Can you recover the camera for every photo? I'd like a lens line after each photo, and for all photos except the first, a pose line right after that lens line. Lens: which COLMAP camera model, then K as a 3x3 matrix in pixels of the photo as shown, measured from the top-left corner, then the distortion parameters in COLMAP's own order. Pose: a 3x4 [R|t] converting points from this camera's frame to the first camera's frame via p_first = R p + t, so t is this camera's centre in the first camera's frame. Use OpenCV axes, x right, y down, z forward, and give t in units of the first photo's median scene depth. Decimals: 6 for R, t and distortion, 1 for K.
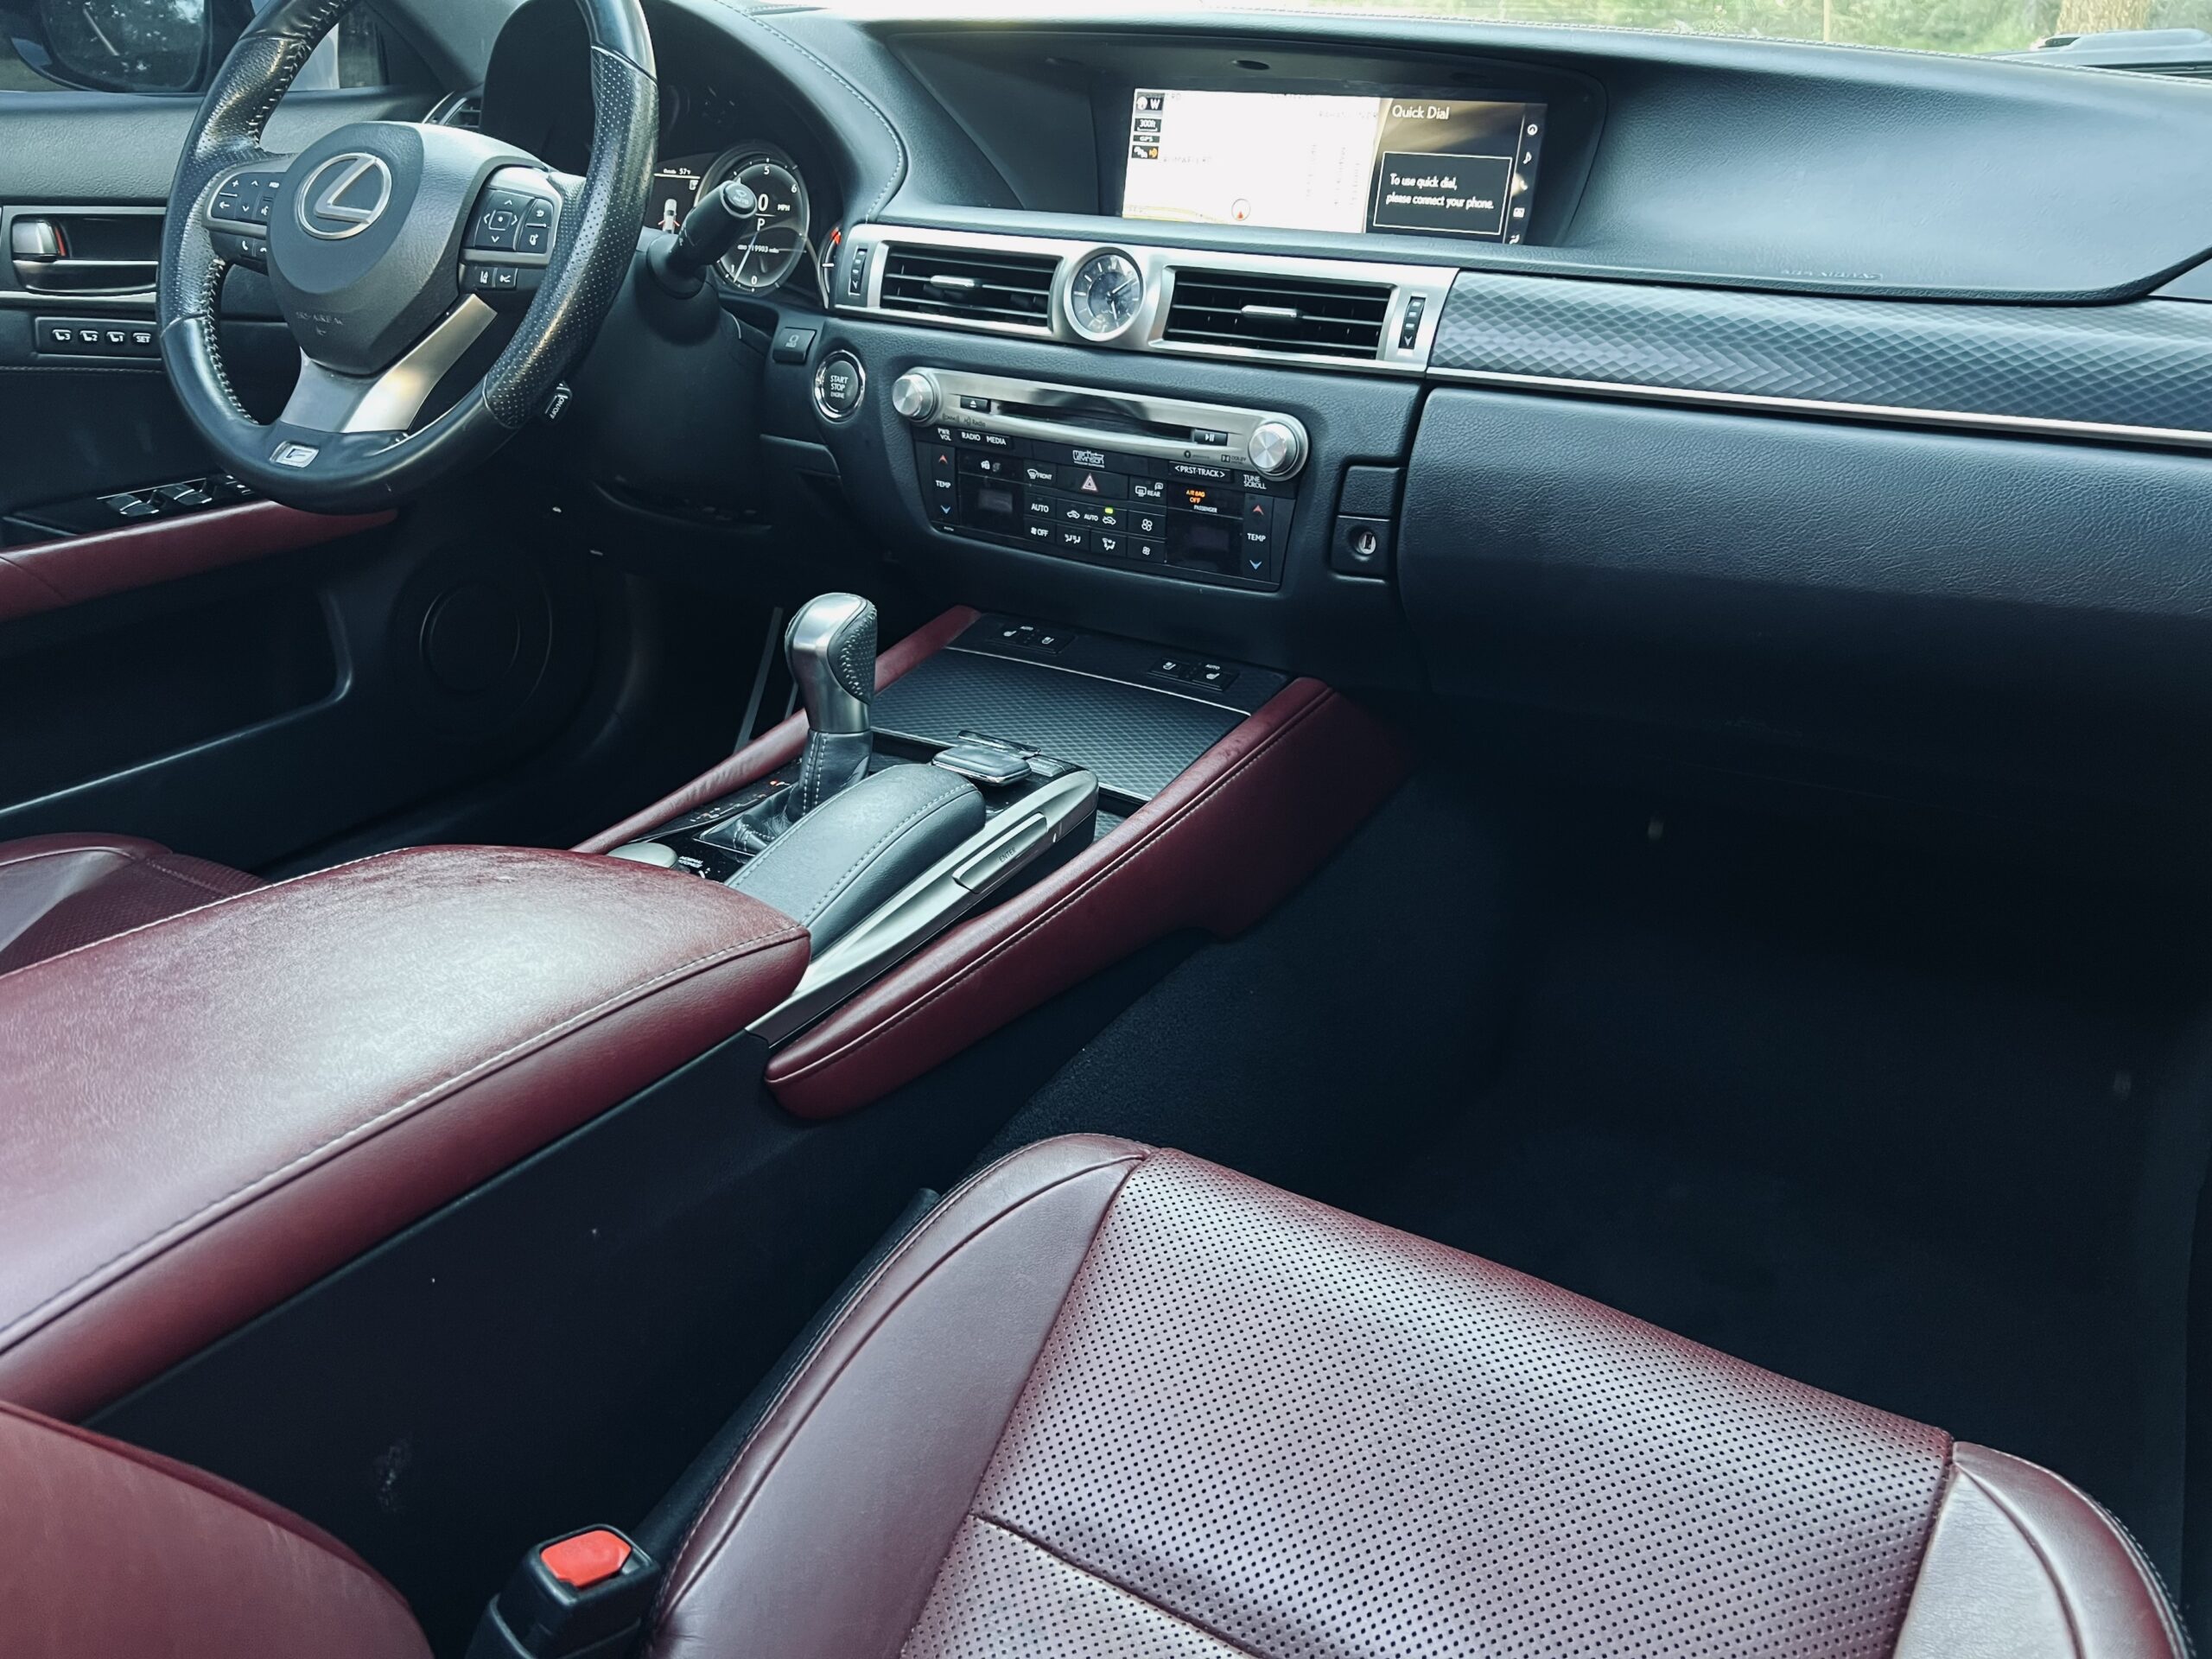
lens RADIAL K [[1719.9, 0, 1106.0], [0, 1719.9, 829.5], [0, 0, 1]] dist [0.055071, -0.089678]
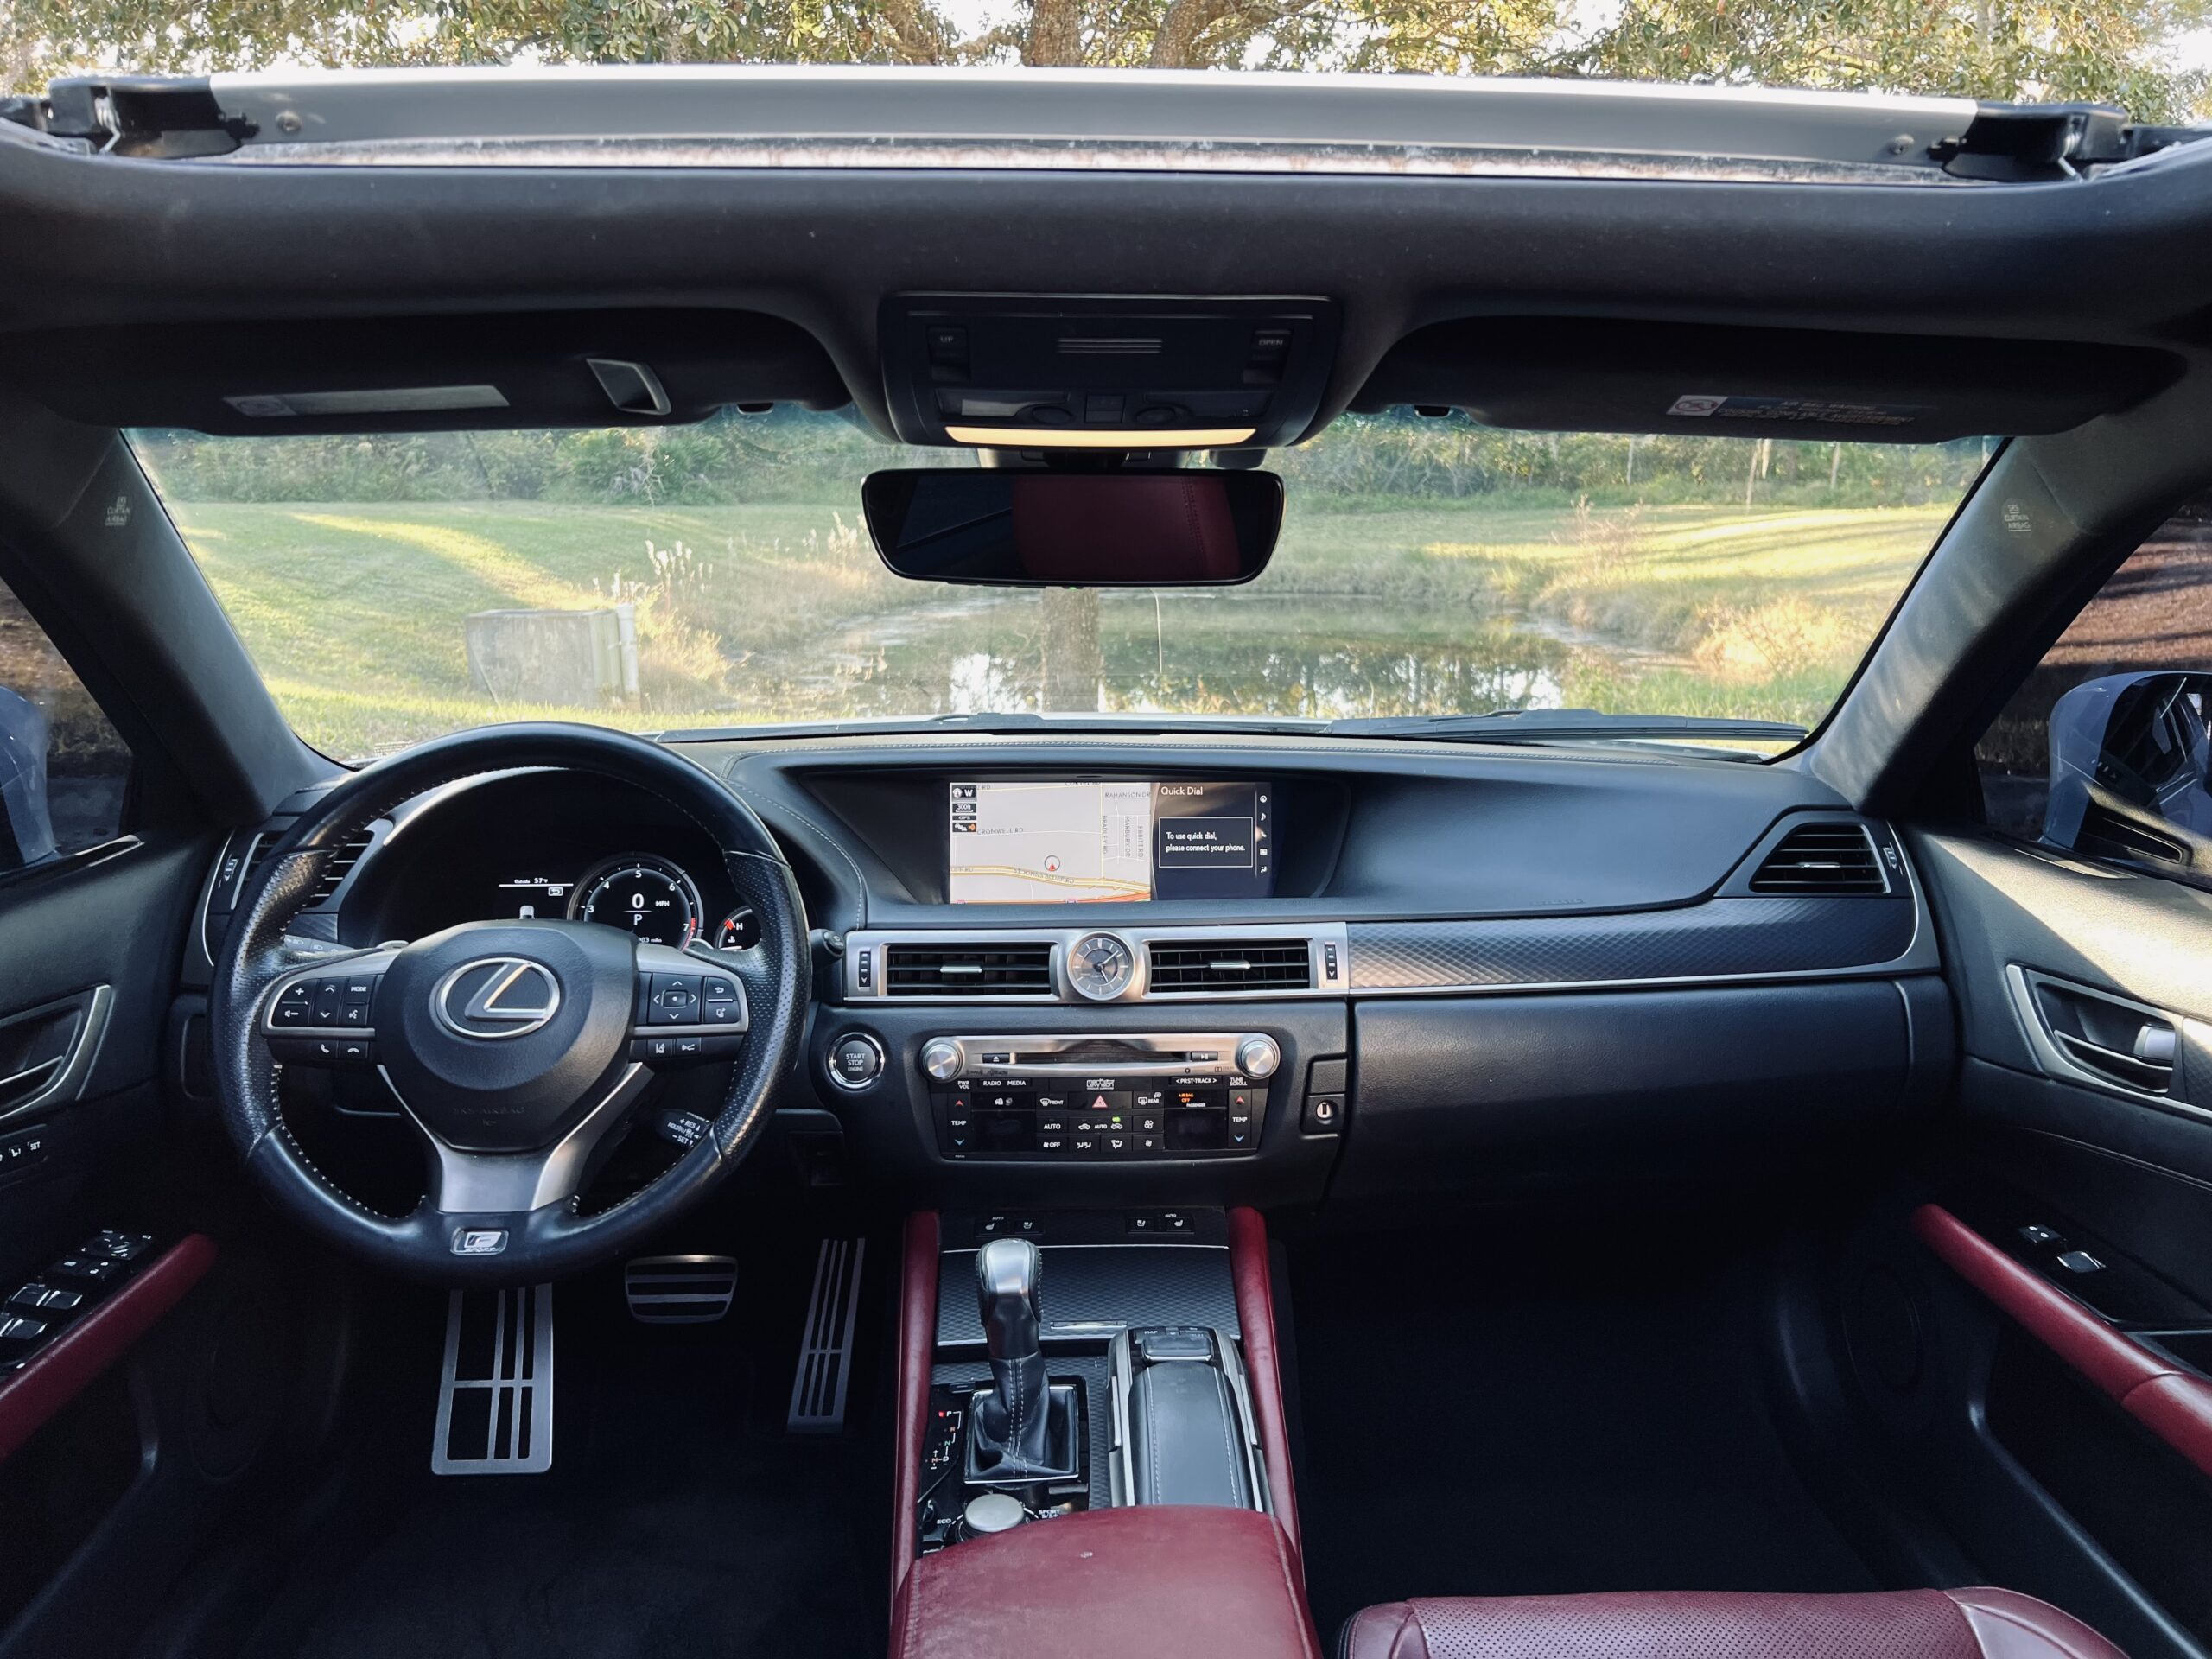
lens RADIAL K [[1673.2, 0, 1121.3], [0, 1673.2, 808.2], [0, 0, 1]] dist [0.049607, -0.045699]
pose [[0.831763, -0.118746, 0.542281, -0.642486], [0.240675, 0.957410, -0.159503, -0.201714], [-0.500245, 0.263183, 0.824918, -0.117145]]
